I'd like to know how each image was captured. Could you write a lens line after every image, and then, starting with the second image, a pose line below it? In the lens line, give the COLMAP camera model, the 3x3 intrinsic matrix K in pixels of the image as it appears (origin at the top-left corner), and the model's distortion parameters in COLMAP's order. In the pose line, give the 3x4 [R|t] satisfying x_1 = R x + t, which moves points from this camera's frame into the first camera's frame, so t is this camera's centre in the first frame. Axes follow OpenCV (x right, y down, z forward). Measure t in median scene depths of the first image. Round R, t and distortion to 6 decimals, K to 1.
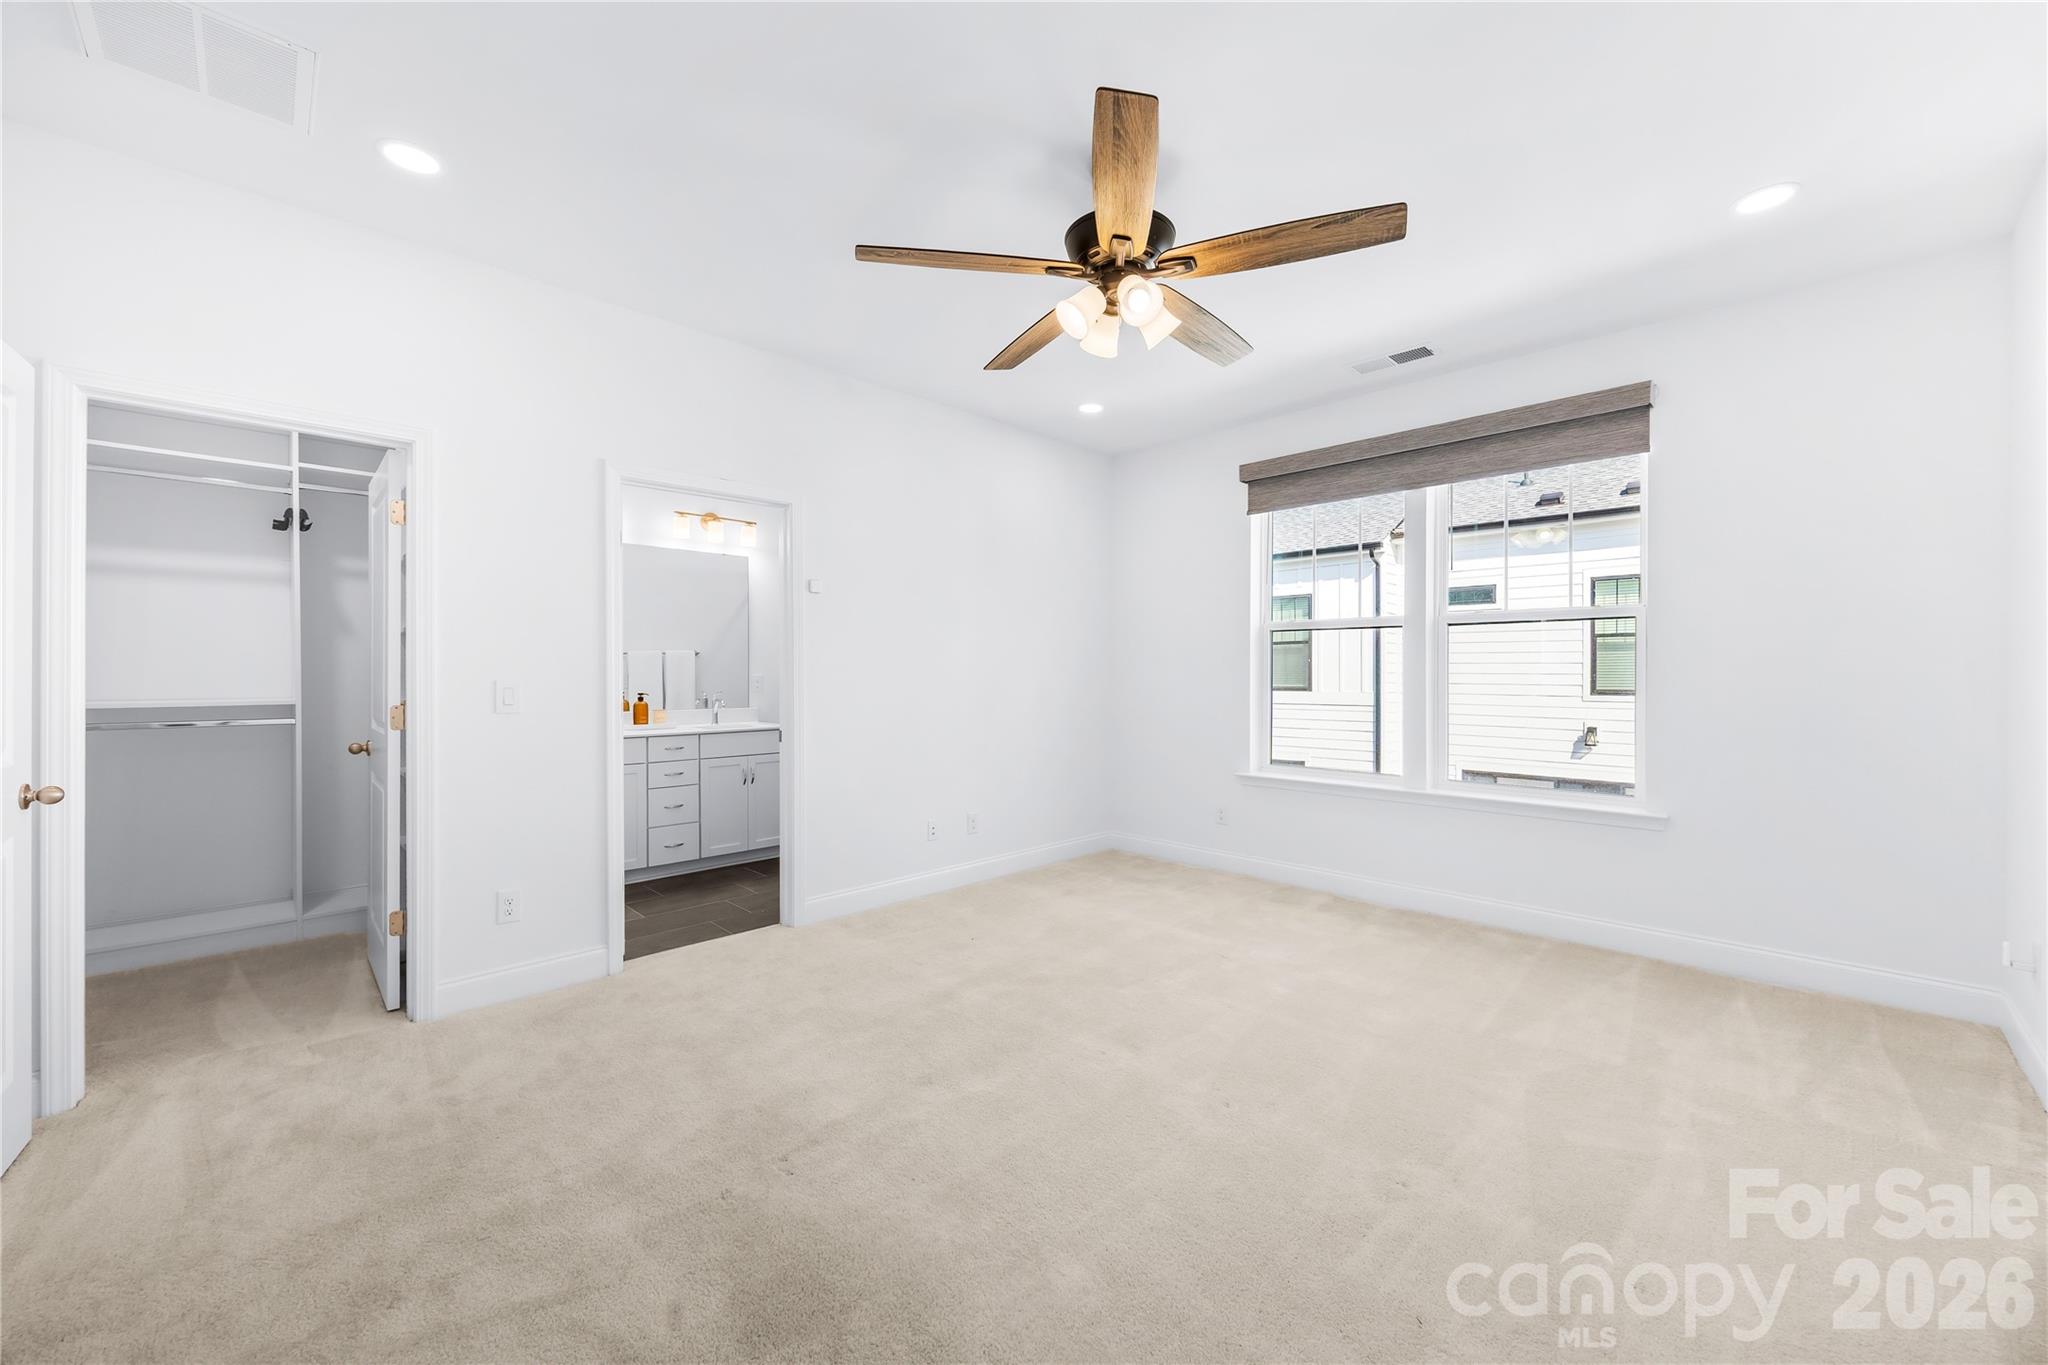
lens RADIAL K [[790.4, 0, 1018.1], [0, 790.4, 671.8], [0, 0, 1]] dist [0.003291, -0.000229]
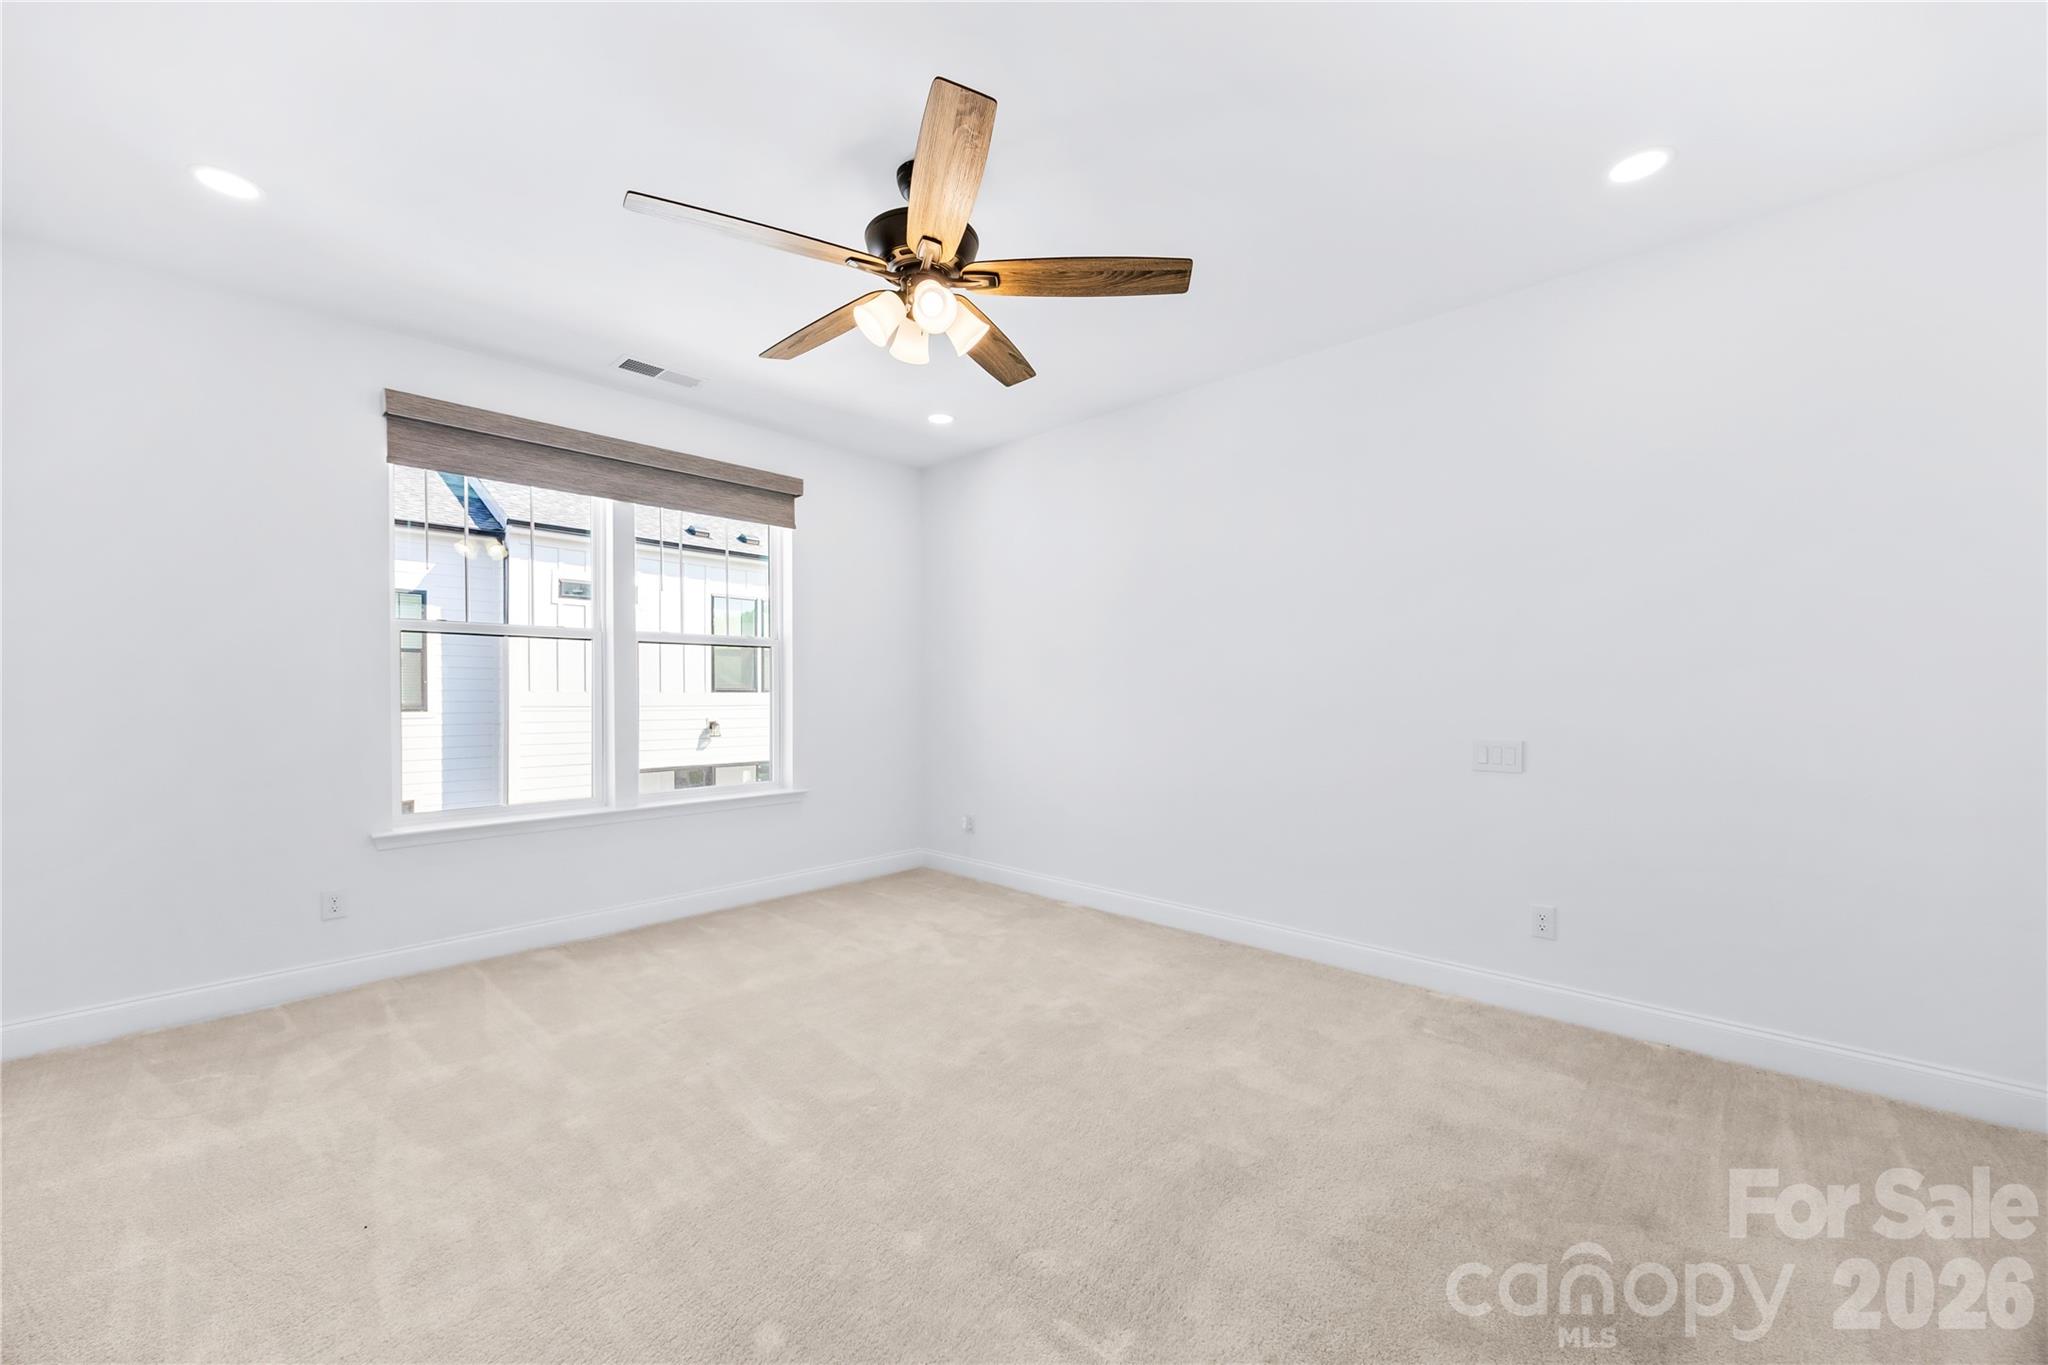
lens RADIAL K [[790.4, 0, 1026.7], [0, 790.4, 703.1], [0, 0, 1]] dist [0.003291, -0.000229]
pose [[-0.034351, -0.021322, 0.999182, -0.491097], [-0.003114, 0.999770, 0.021227, -0.003394], [-0.999405, -0.002383, -0.034409, 0.522770]]
